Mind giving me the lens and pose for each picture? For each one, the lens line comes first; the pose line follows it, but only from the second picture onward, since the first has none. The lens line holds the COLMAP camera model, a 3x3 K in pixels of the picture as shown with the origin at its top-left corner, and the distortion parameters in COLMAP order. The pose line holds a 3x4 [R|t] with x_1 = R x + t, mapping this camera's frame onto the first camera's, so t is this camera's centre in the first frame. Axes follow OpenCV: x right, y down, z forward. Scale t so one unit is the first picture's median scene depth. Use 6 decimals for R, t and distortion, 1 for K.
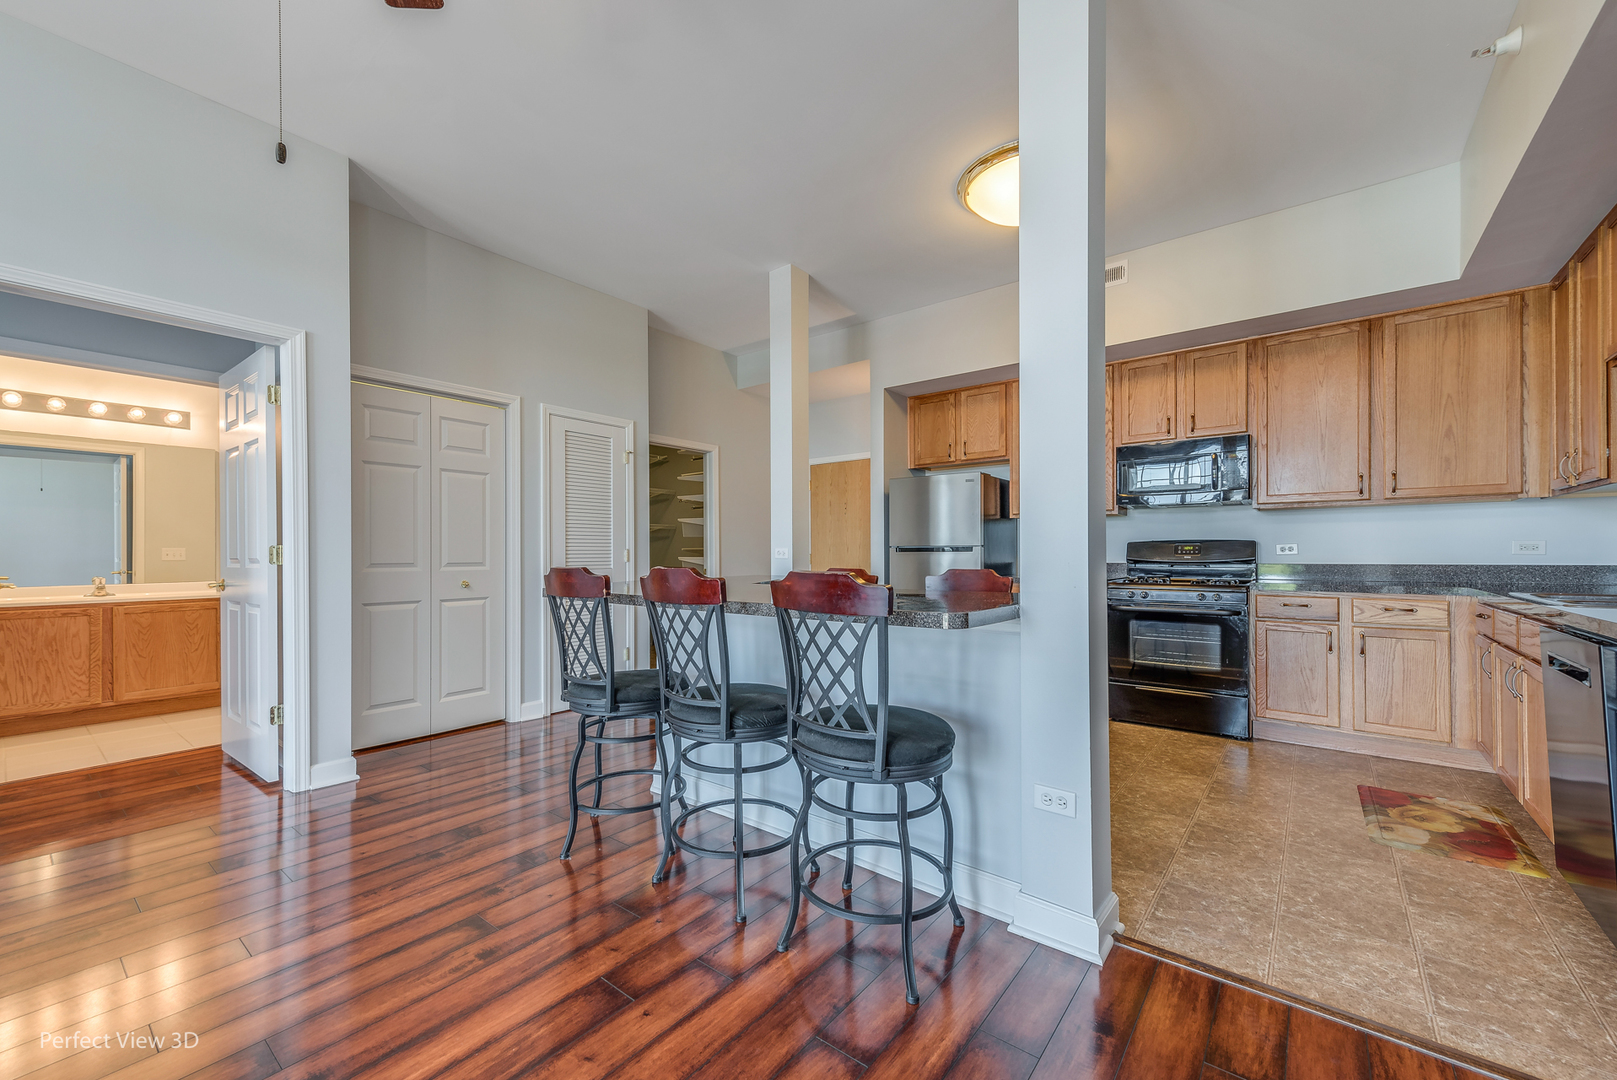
lens RADIAL K [[639.2, 0, 803.5], [0, 639.2, 550.3], [0, 0, 1]] dist [0.006726, -0.000302]
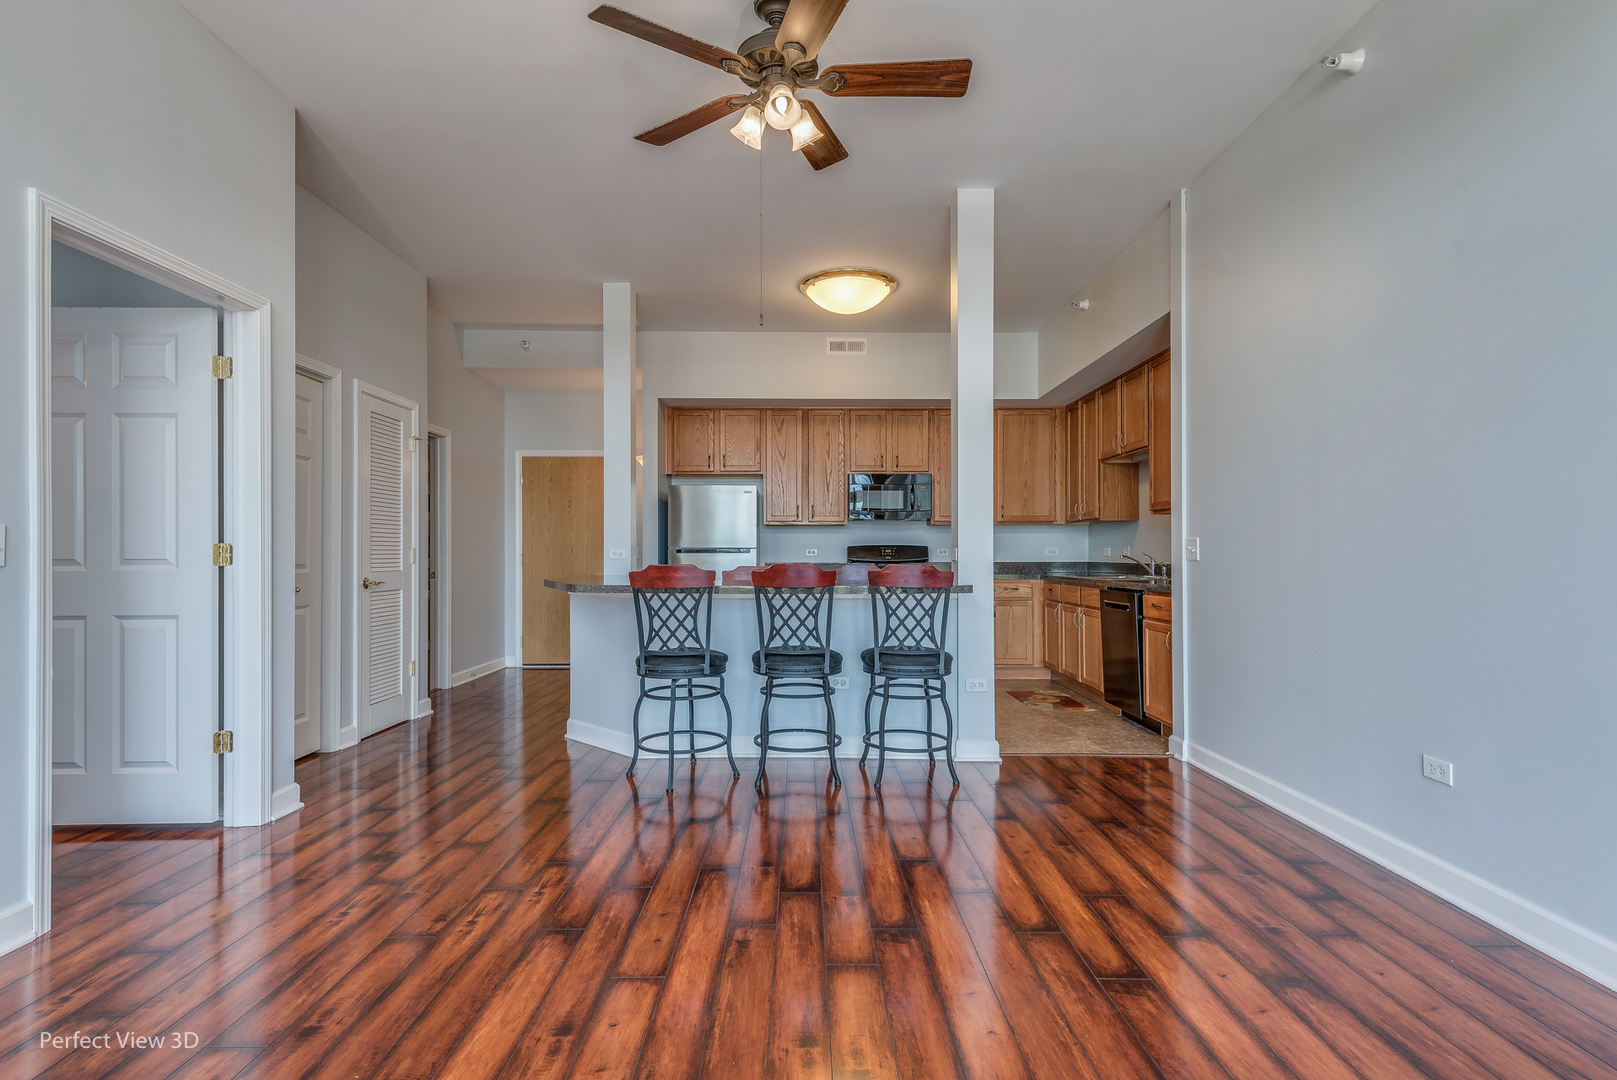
lens RADIAL K [[787.6, 0, 796.5], [0, 787.6, 555.6], [0, 0, 1]] dist [0.006154, 0.000335]
pose [[0.783587, 0.001251, 0.621281, -0.706994], [-0.006243, 0.999963, 0.005860, -0.002114], [-0.621251, -0.008471, 0.783566, -0.237779]]
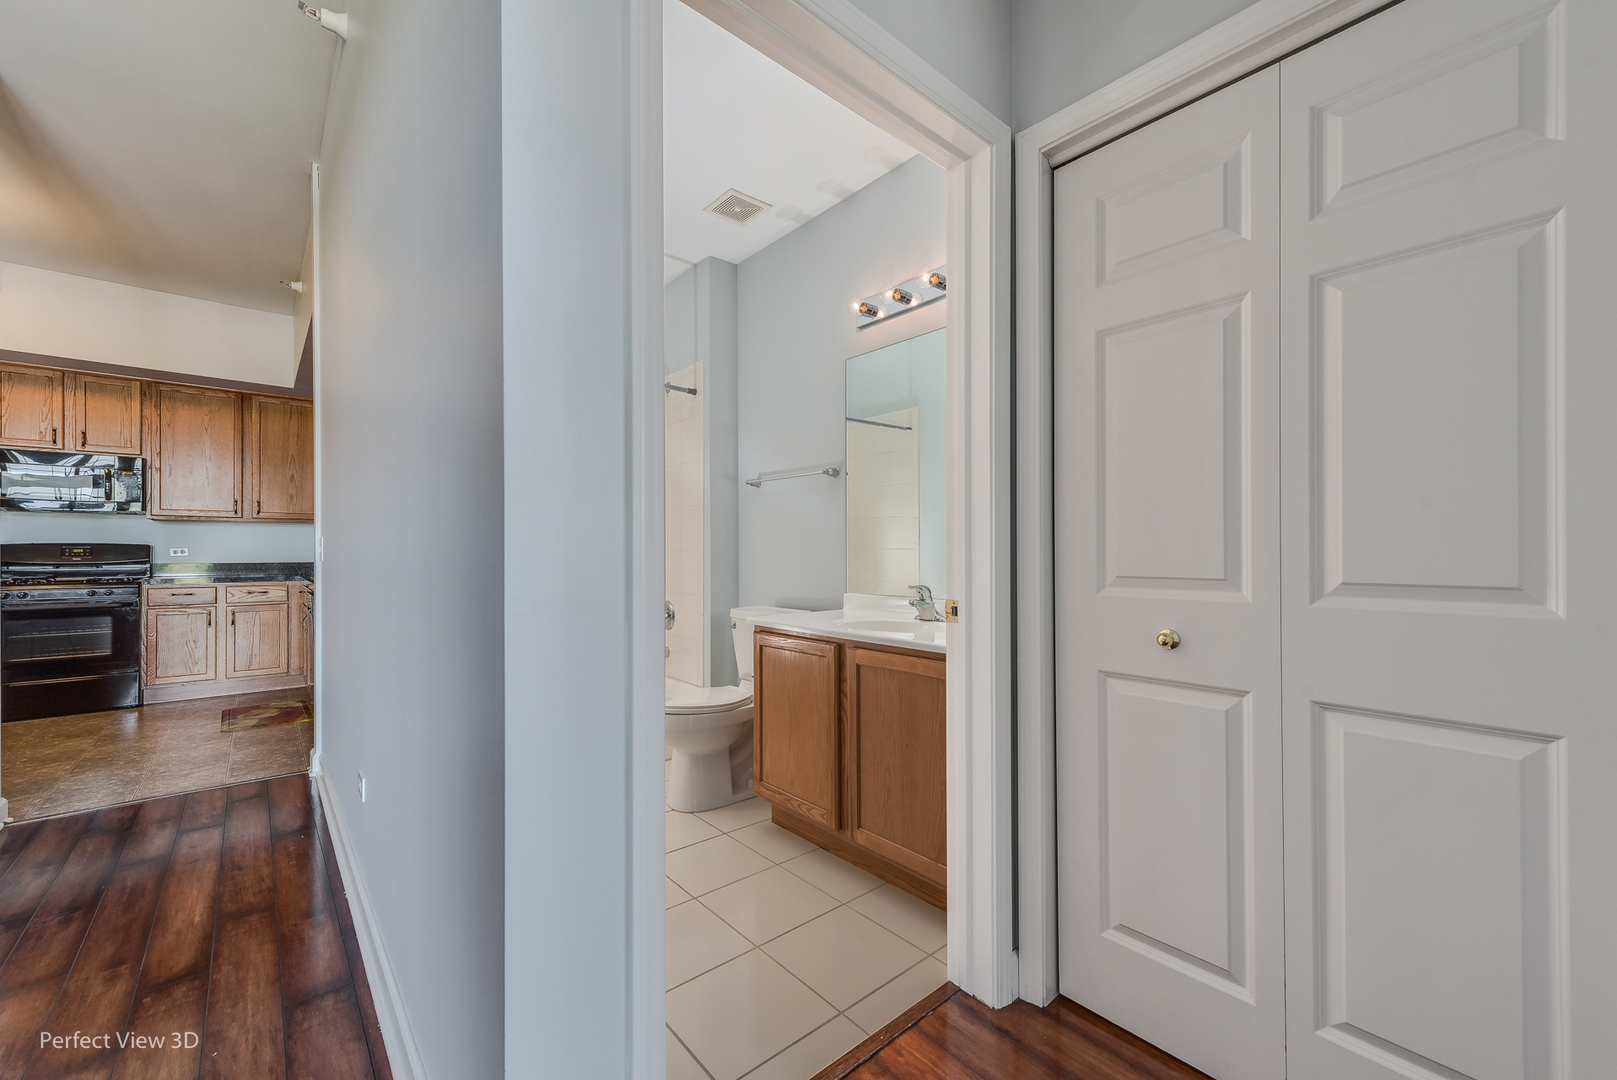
lens RADIAL K [[639.2, 0, 807.1], [0, 639.2, 550.7], [0, 0, 1]] dist [0.006726, -0.000302]
pose [[0.183346, 0.004004, 0.983040, -0.294708], [-0.004348, 0.999985, -0.003262, -0.006266], [-0.983039, -0.003676, 0.183361, -0.497494]]
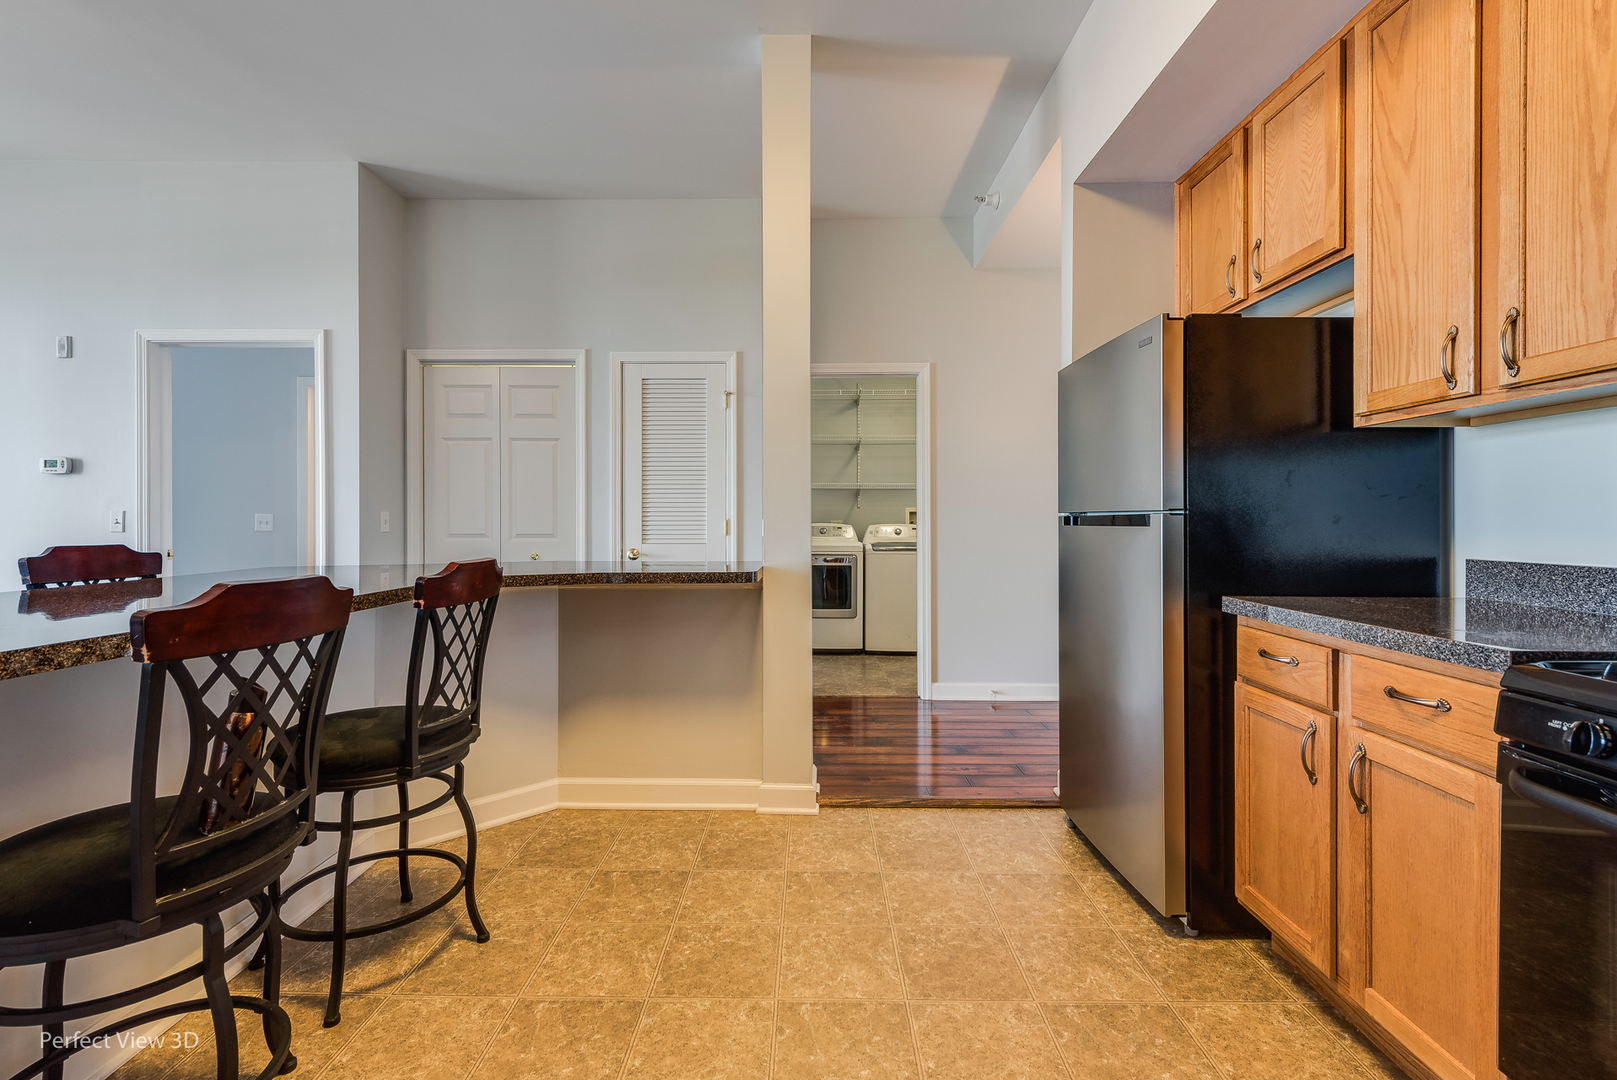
lens RADIAL K [[707.0, 0, 800.2], [0, 707.0, 526.9], [0, 0, 1]] dist [0.000103, 0.000628]
pose [[0.608888, 0.009205, -0.793203, 0.588896], [0.004331, 0.999879, 0.014928, -0.005744], [0.793244, -0.012525, 0.608775, 0.708751]]
